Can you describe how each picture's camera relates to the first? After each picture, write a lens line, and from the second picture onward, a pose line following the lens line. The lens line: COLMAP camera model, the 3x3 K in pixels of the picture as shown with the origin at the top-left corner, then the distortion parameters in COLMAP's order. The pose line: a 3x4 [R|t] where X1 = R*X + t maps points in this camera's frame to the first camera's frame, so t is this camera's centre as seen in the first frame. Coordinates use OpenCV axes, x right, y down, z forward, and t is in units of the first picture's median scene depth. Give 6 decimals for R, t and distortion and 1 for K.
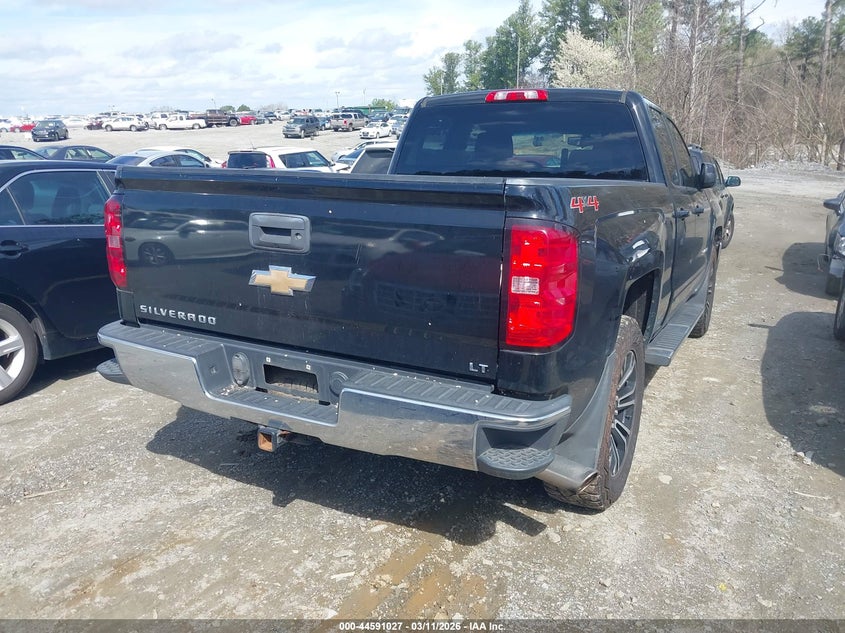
lens RADIAL K [[705.4, 0, 423.8], [0, 705.4, 318.1], [0, 0, 1]] dist [-0.009477, 0.017075]
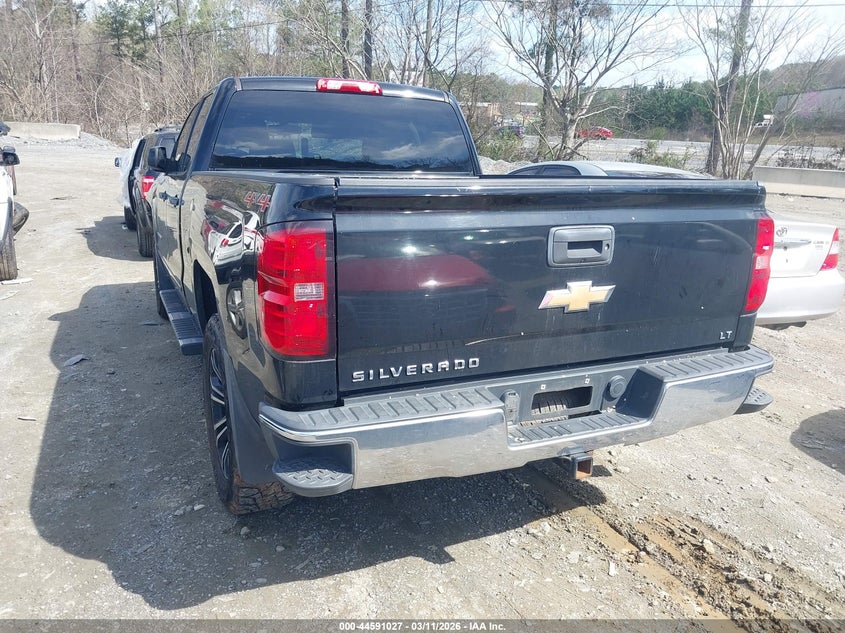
lens RADIAL K [[705.4, 0, 423.4], [0, 705.4, 314.6], [0, 0, 1]] dist [-0.009477, 0.017075]
pose [[0.593082, -0.186954, 0.783136, -1.051106], [0.164856, 0.980258, 0.109163, -0.163928], [-0.788084, 0.064362, 0.612194, 0.586392]]
